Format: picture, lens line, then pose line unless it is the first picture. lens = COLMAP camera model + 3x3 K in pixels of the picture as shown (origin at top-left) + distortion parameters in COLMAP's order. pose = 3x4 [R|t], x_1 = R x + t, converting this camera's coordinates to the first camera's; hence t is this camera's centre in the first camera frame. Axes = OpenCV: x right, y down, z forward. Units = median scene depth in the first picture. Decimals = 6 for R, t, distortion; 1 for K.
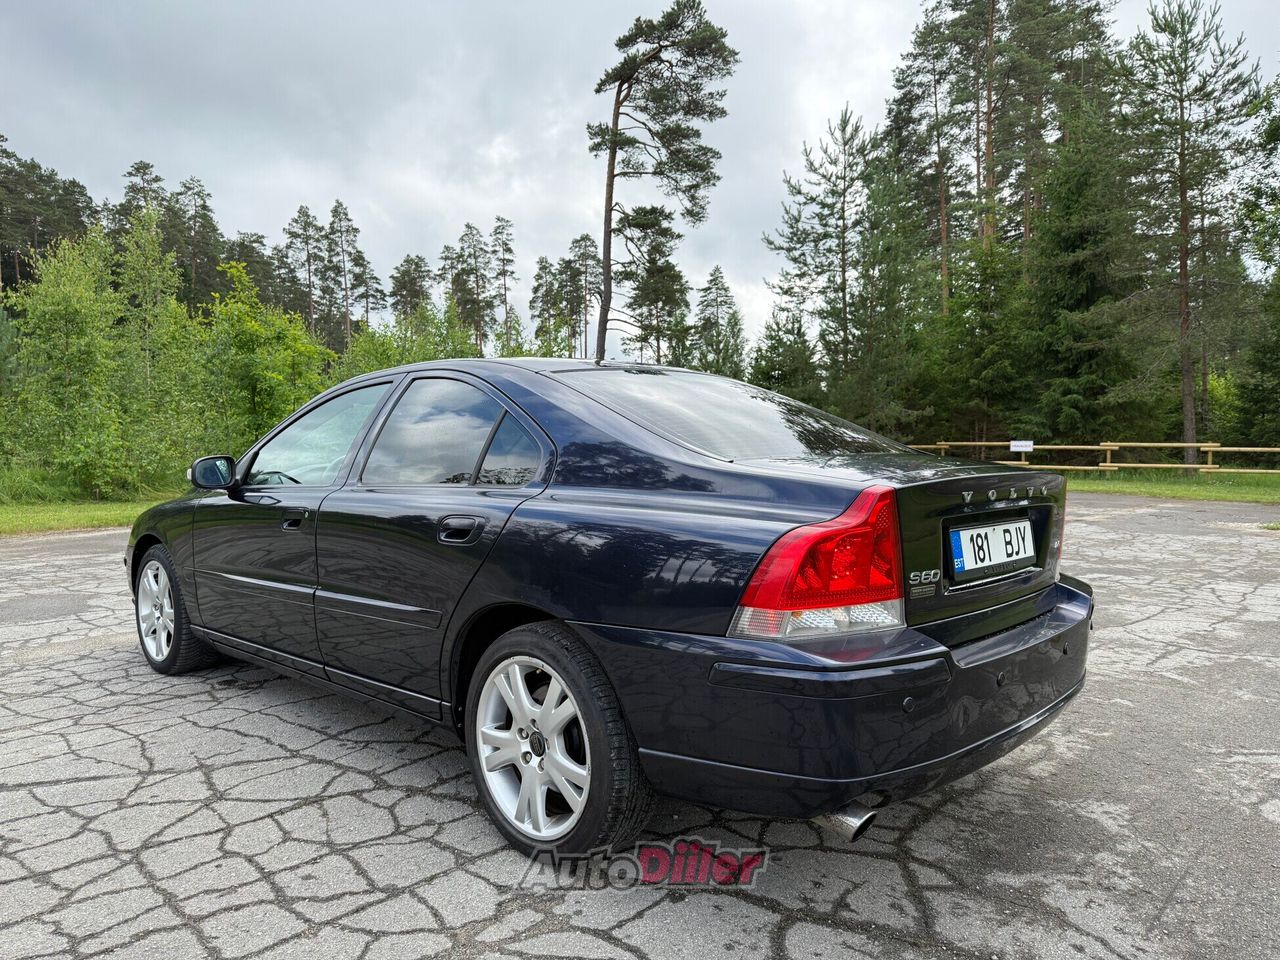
lens RADIAL K [[907.8, 0, 640.0], [0, 907.8, 480.0], [0, 0, 1]] dist [-0.016302, -0.001114]
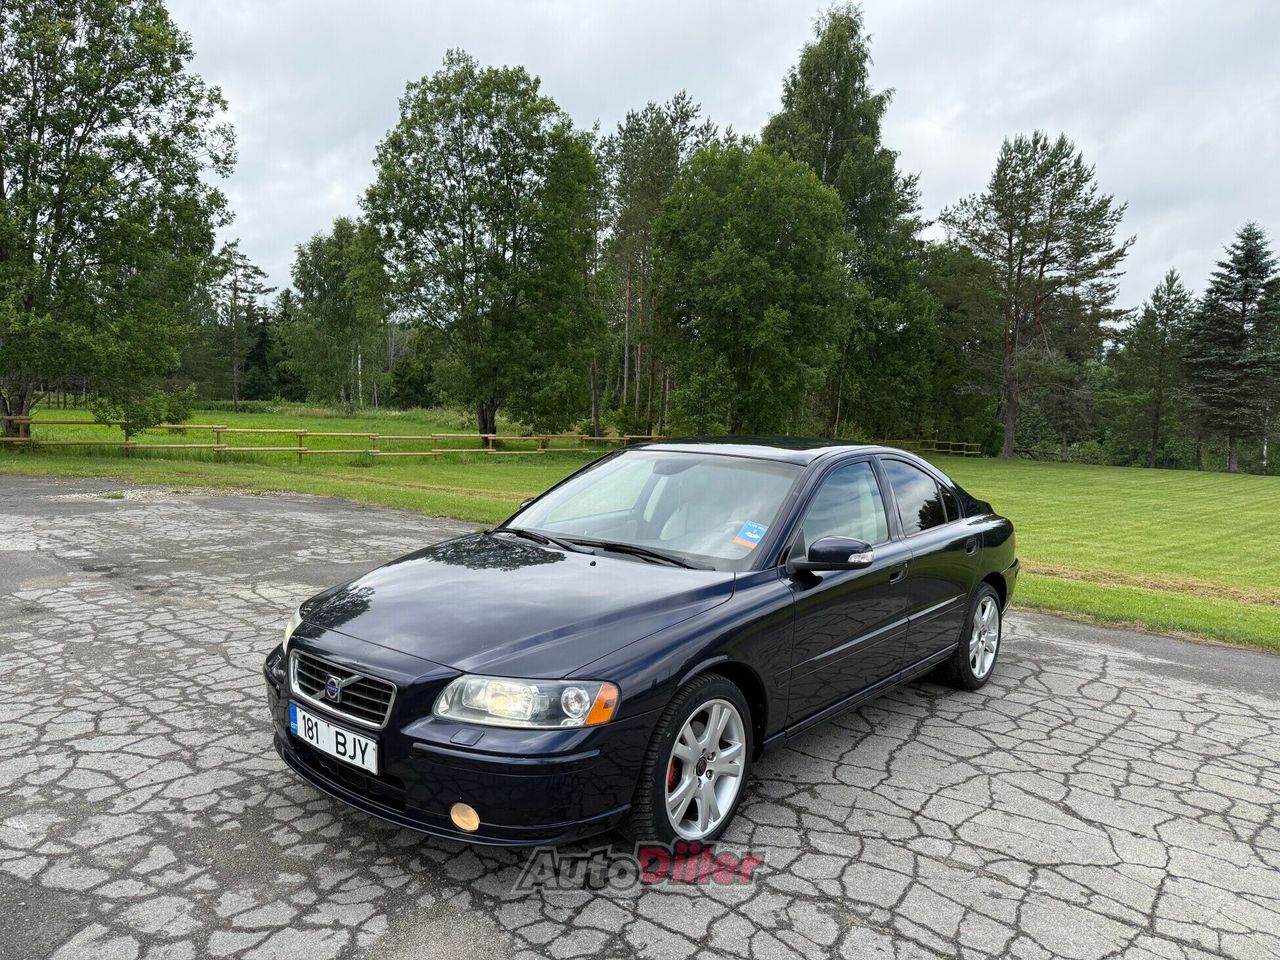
lens RADIAL K [[909.0, 0, 627.3], [0, 909.0, 478.1], [0, 0, 1]] dist [0.005588, -0.009507]
pose [[-0.056605, -0.075289, 0.995554, -1.655654], [0.006119, 0.997108, 0.075755, -0.195236], [-0.998378, 0.010380, -0.055980, 1.462410]]
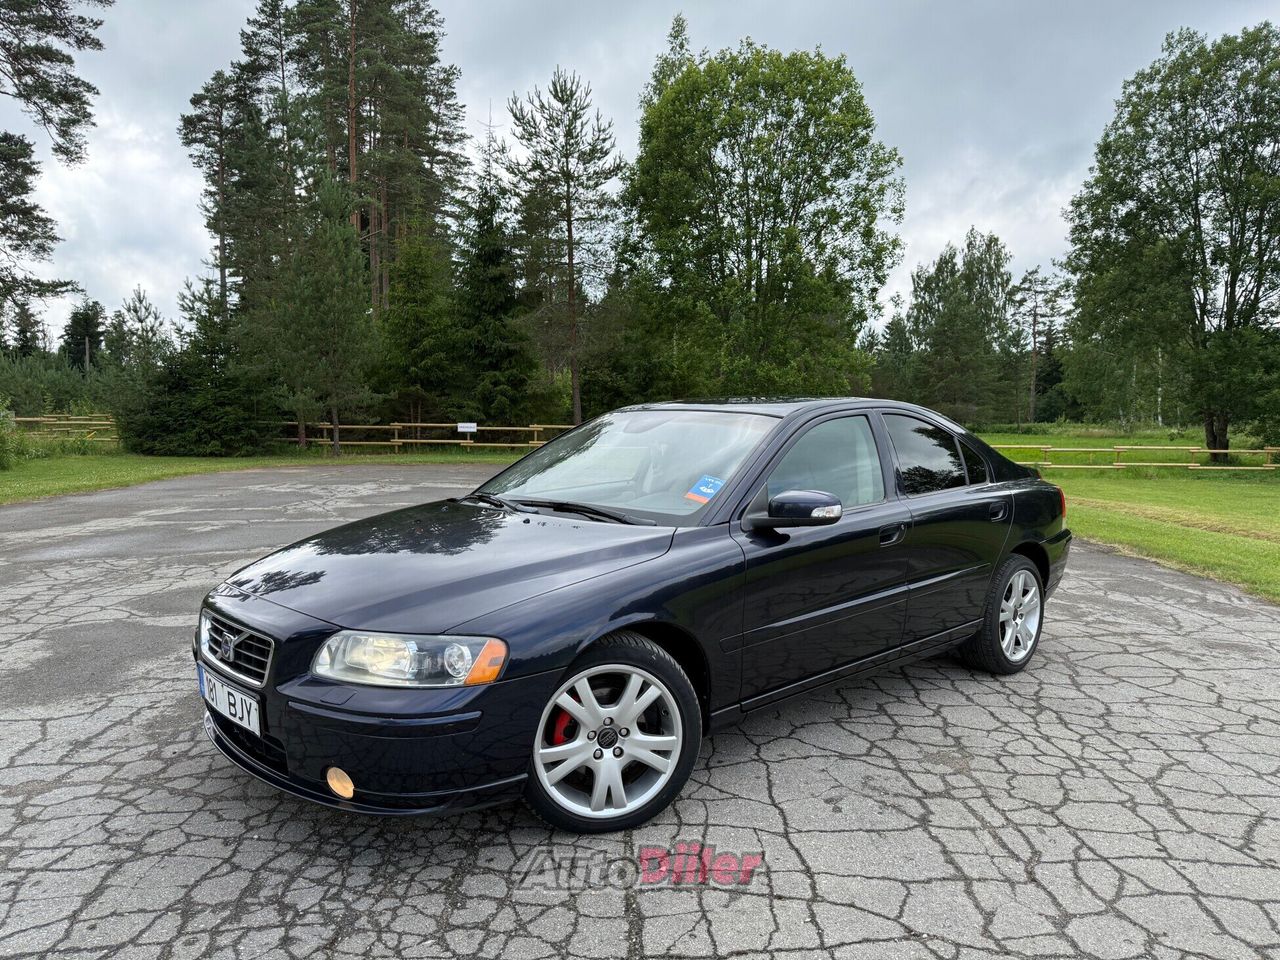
lens RADIAL K [[902.1, 0, 640.0], [0, 902.1, 480.0], [0, 0, 1]] dist [0.009055, -0.003978]
pose [[0.713593, -0.040715, 0.699376, -1.714267], [0.019452, 0.999076, 0.038315, -0.068453], [-0.700291, -0.013737, 0.713726, 0.024199]]
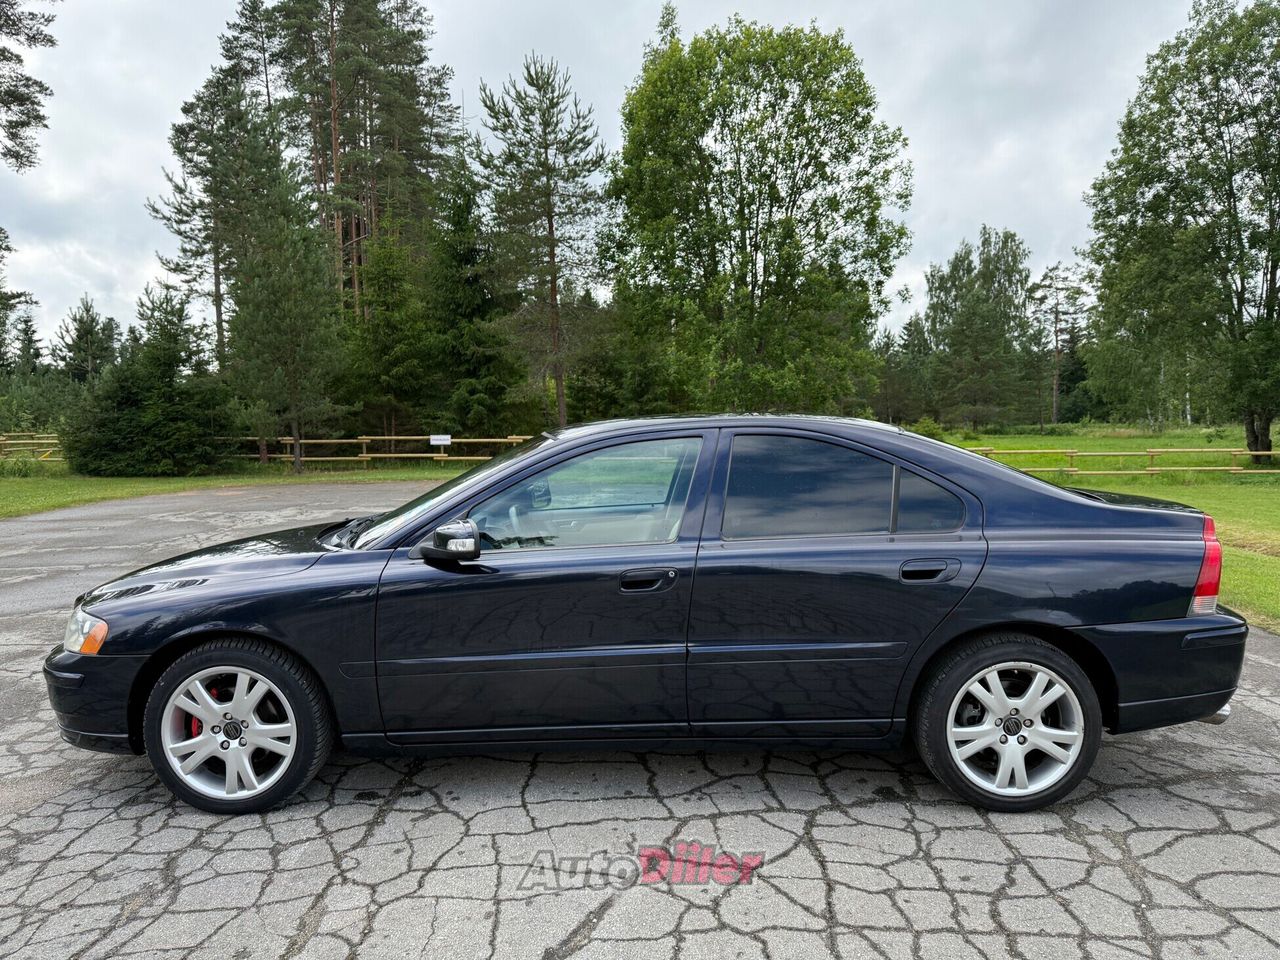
lens RADIAL K [[901.3, 0, 640.0], [0, 901.3, 480.0], [0, 0, 1]] dist [0.000088, -0.006257]
pose [[0.729311, -0.046670, 0.682588, -1.040899], [0.035469, 0.998908, 0.030401, -0.097620], [-0.683262, 0.002039, 0.730171, 0.299277]]
